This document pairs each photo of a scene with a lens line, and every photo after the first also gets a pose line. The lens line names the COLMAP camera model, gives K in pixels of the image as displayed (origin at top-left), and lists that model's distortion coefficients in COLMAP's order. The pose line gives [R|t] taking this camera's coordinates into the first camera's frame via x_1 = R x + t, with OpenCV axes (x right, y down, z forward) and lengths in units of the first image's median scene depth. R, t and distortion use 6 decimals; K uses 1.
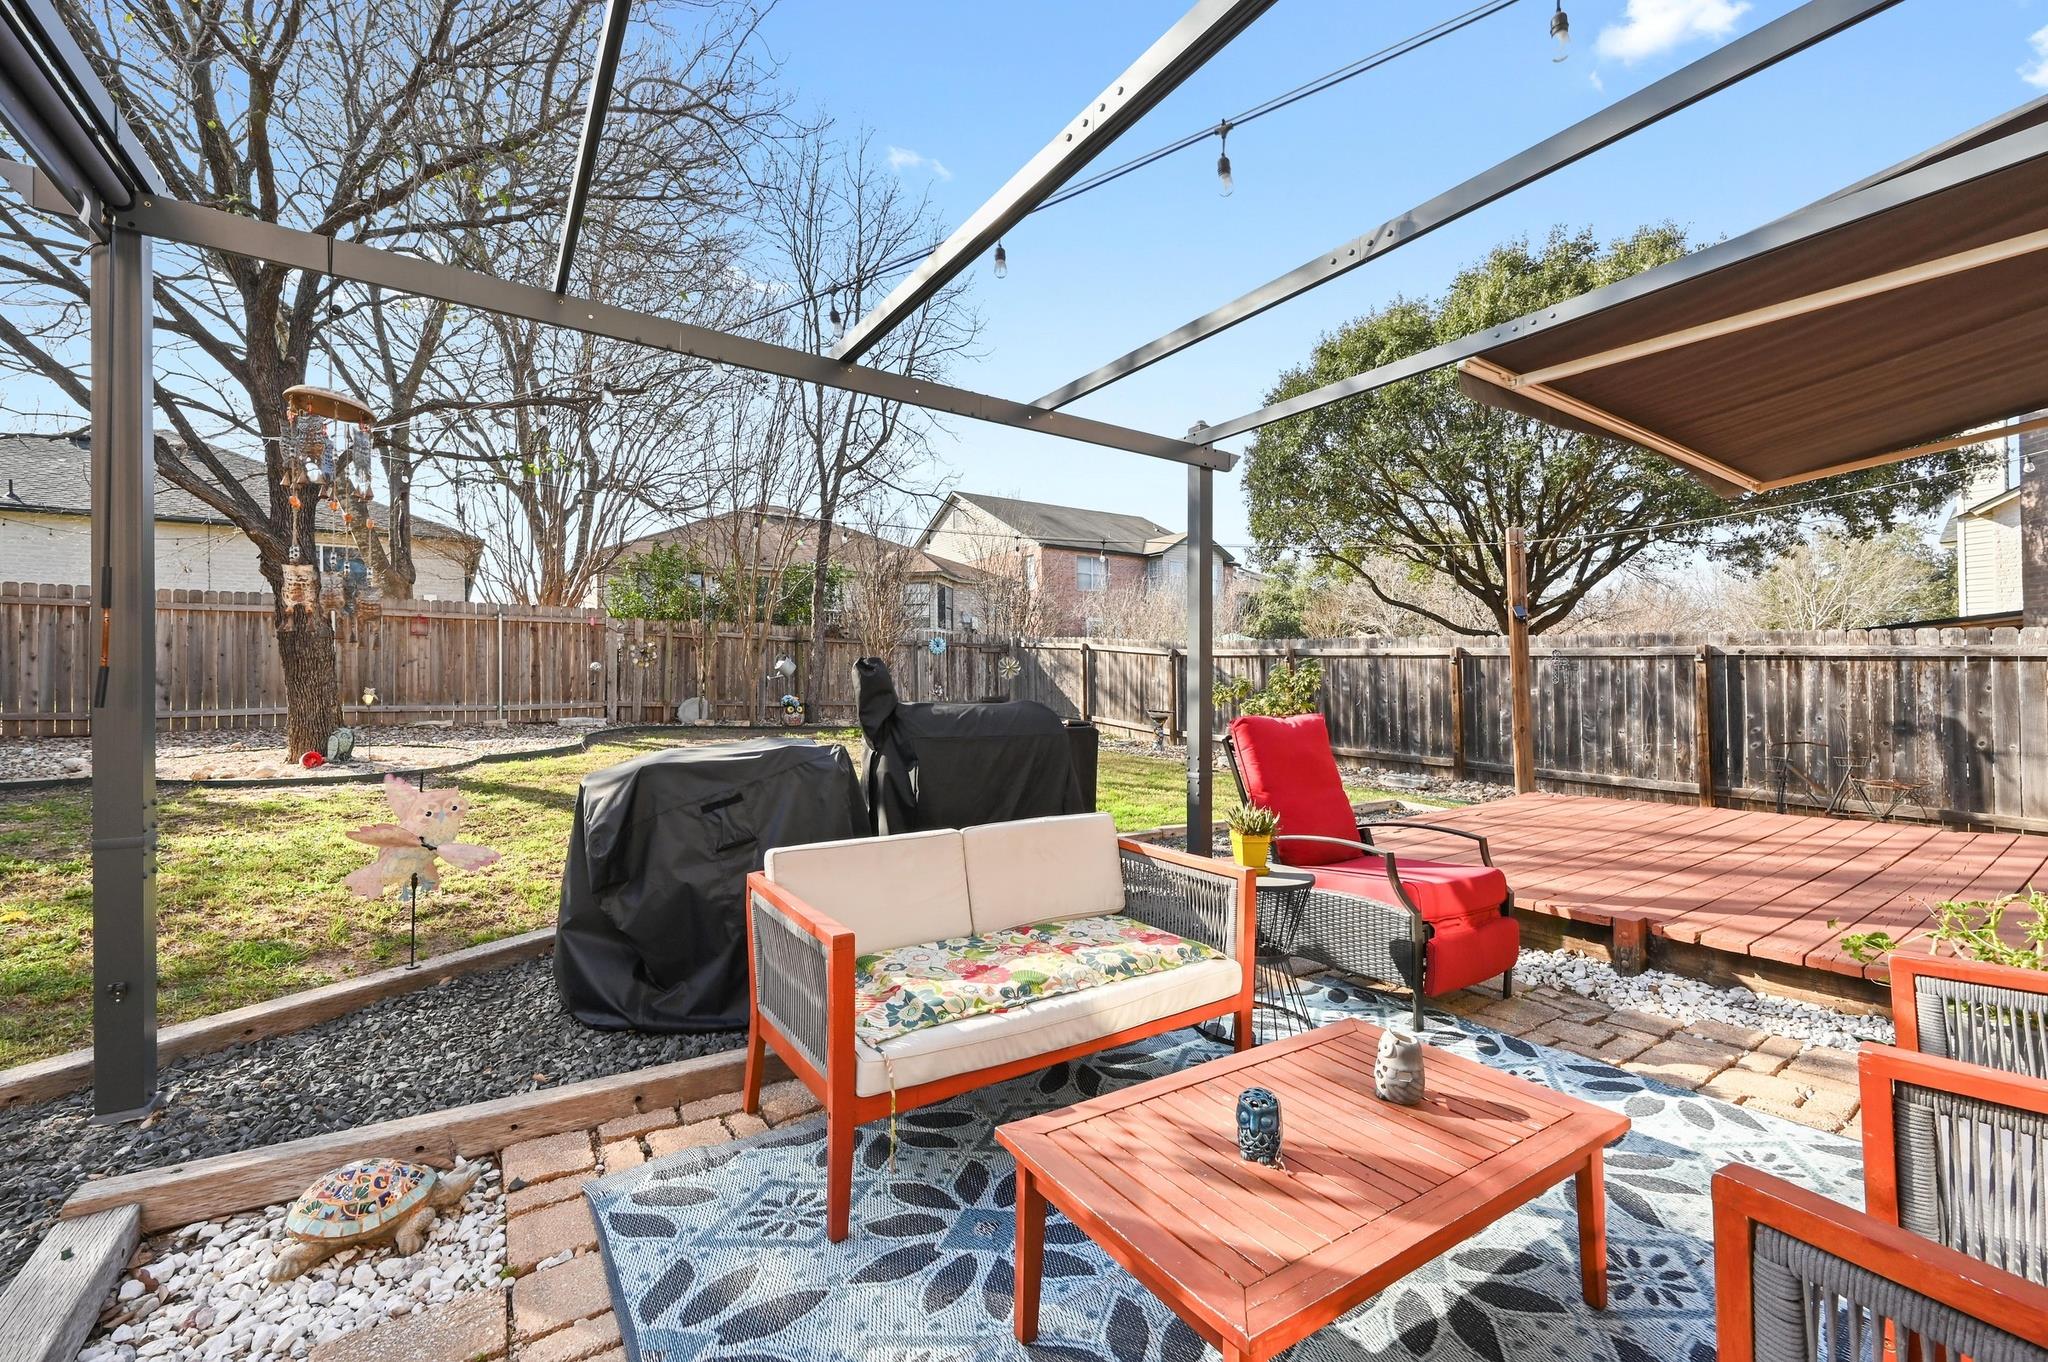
lens RADIAL K [[814.0, 0, 1039.0], [0, 814.0, 673.5], [0, 0, 1]] dist [-0.000970, 0.000019]
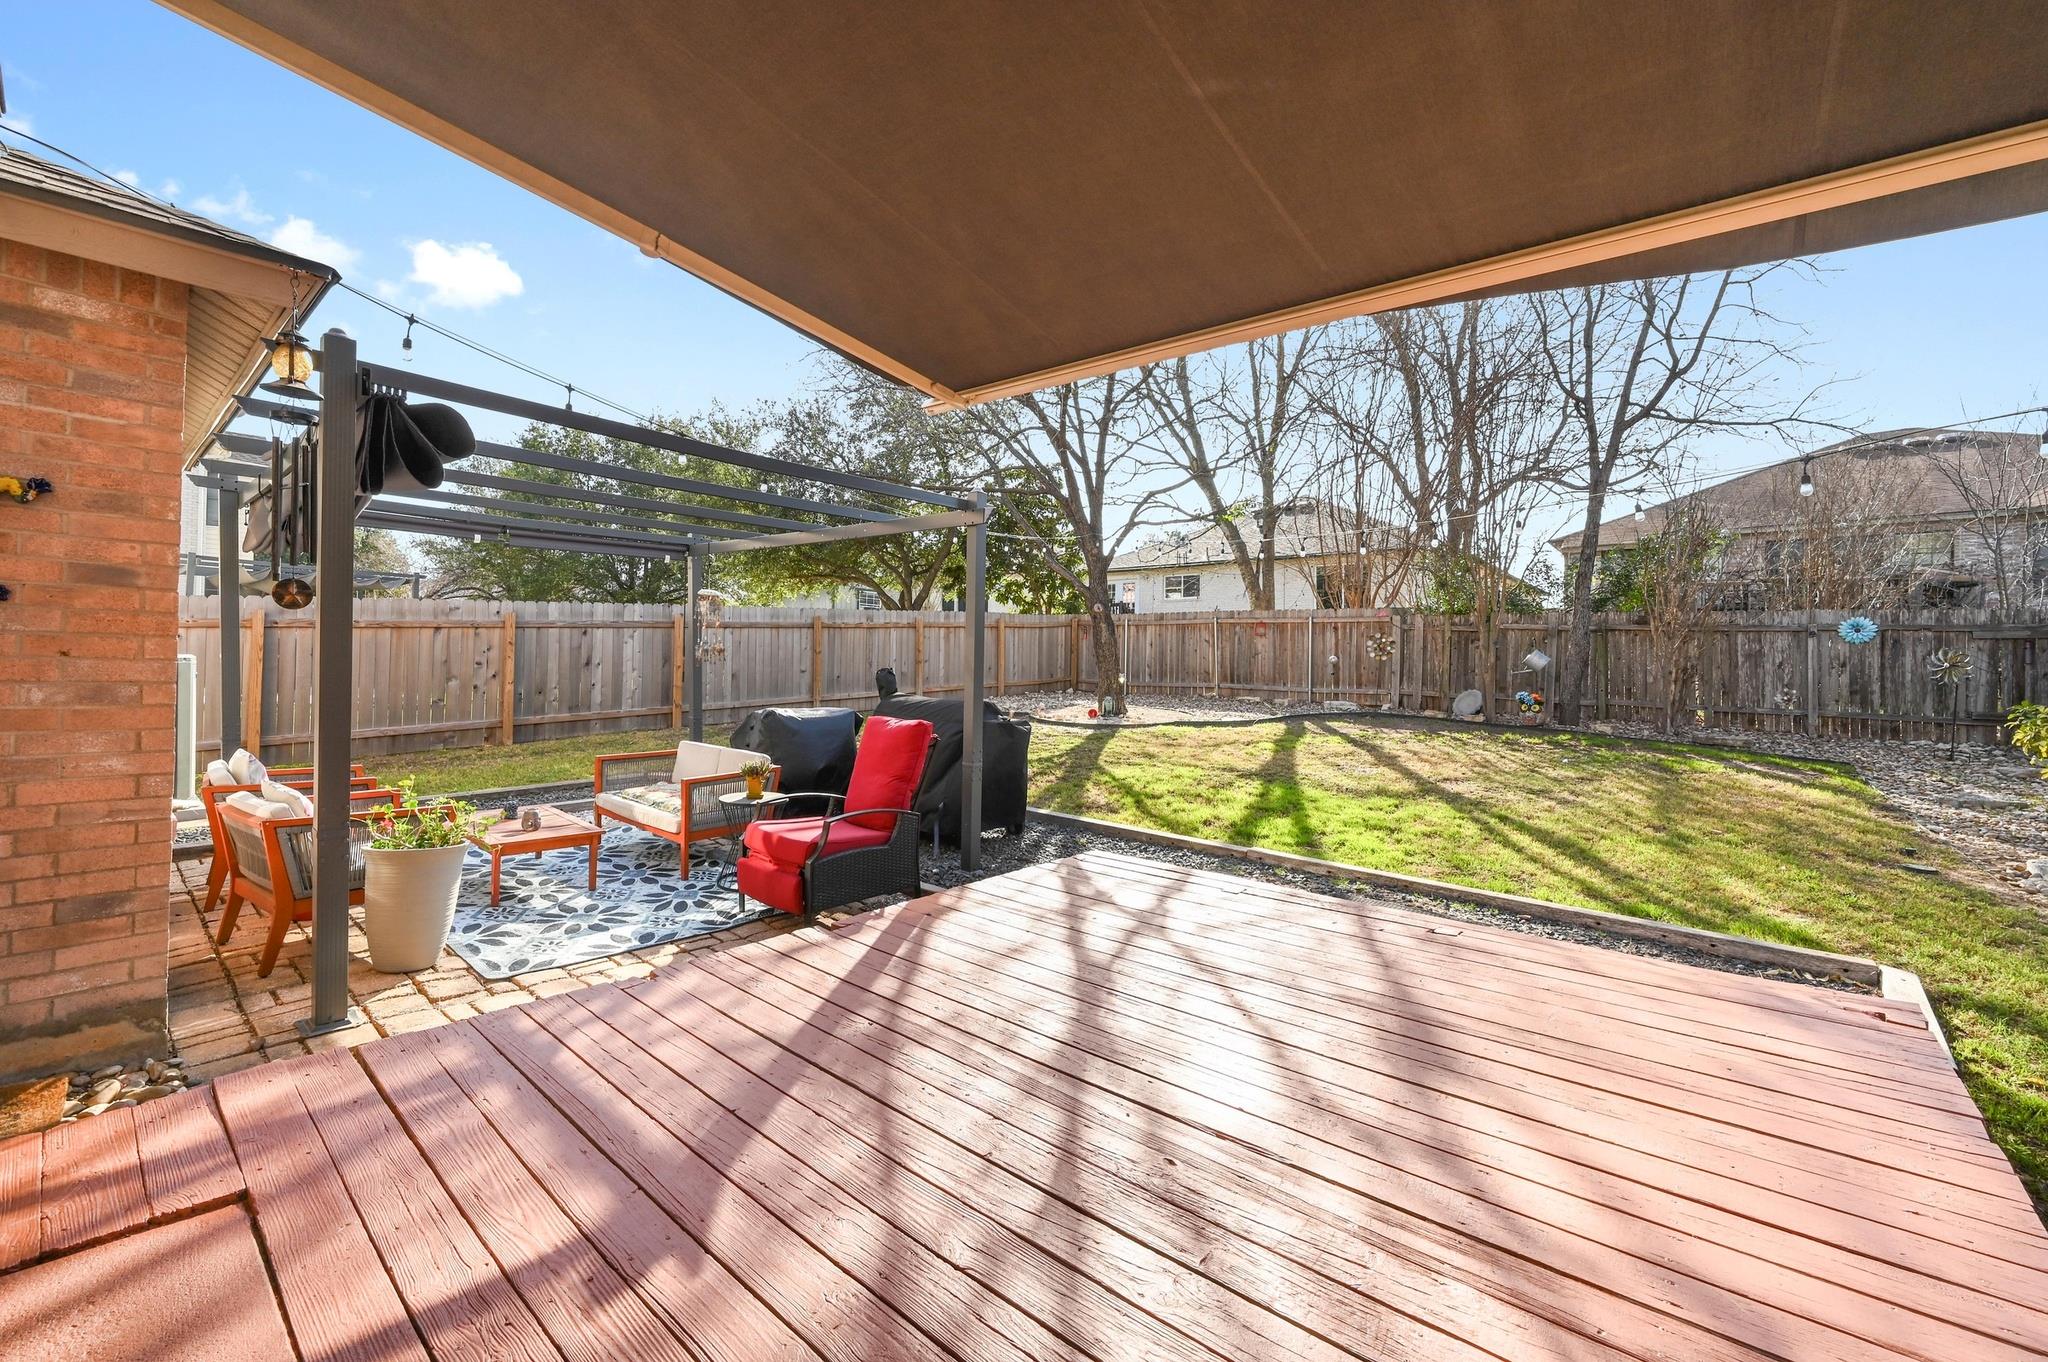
lens RADIAL K [[814.0, 0, 1037.5], [0, 814.0, 667.9], [0, 0, 1]] dist [-0.000970, 0.000019]
pose [[0.256611, 0.021477, -0.966276, 1.818607], [-0.004503, 0.999769, 0.021025, -0.068690], [0.966504, -0.001044, 0.256649, 0.965530]]
